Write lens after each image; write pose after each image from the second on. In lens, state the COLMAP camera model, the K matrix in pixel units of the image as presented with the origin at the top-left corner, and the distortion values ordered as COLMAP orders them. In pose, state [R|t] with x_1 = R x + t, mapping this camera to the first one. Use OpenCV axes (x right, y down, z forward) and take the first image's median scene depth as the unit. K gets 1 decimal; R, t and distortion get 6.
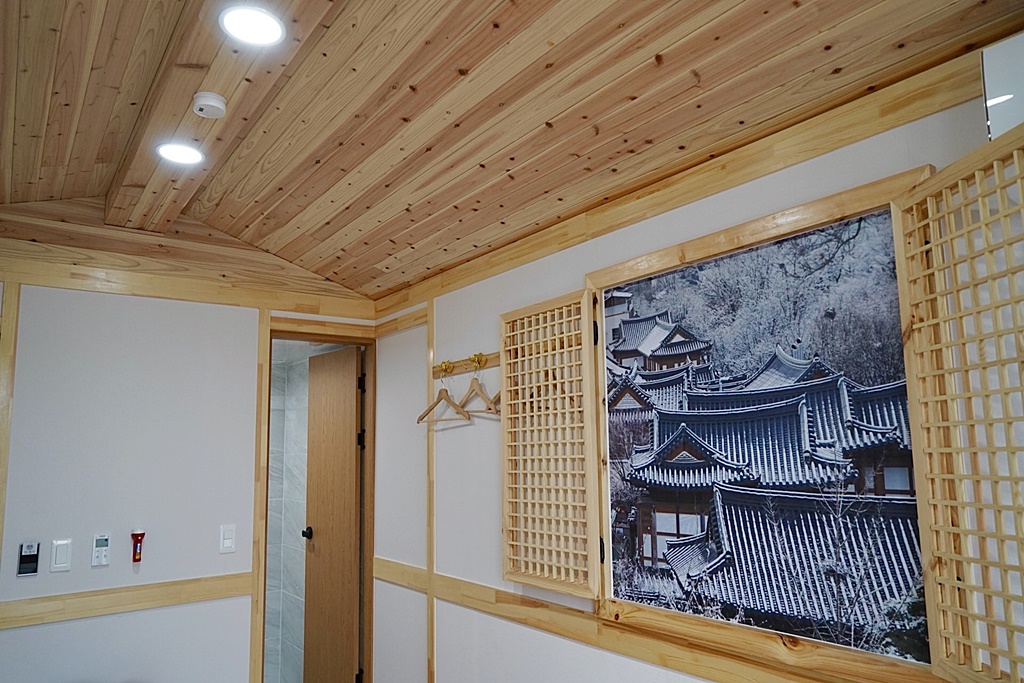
lens RADIAL K [[695.5, 0, 511.9], [0, 695.5, 342.8], [0, 0, 1]] dist [0.007549, 0.001972]
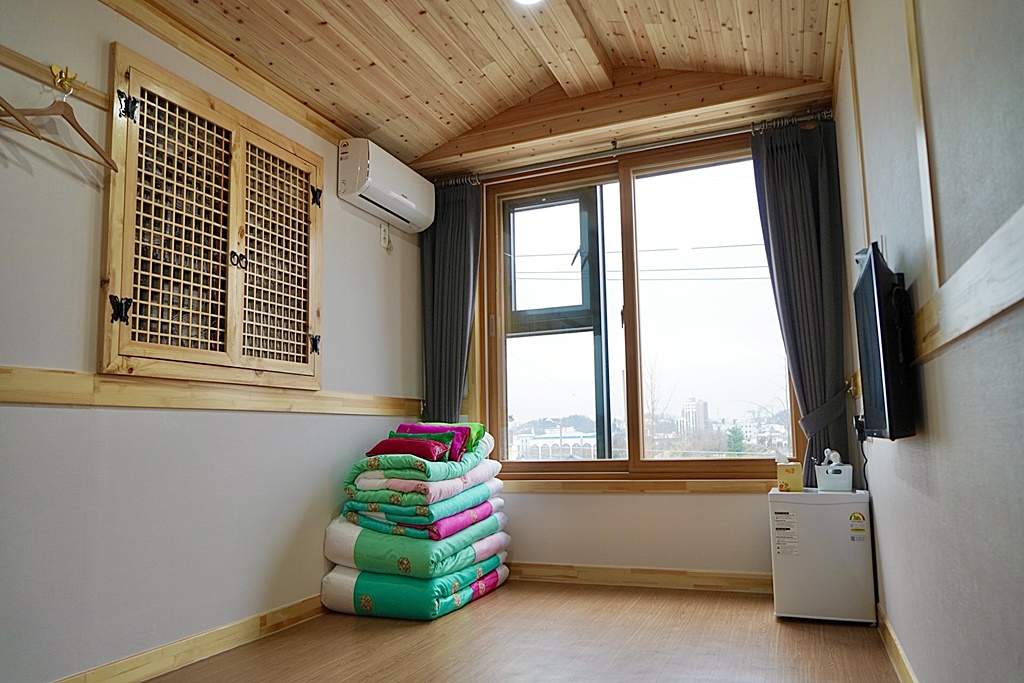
lens RADIAL K [[695.5, 0, 509.9], [0, 695.5, 343.5], [0, 0, 1]] dist [0.007549, 0.001972]
pose [[-0.520213, 0.139821, 0.842513, -1.109070], [-0.096995, 0.970451, -0.220943, 0.555578], [-0.848511, -0.196657, -0.491279, 1.081796]]
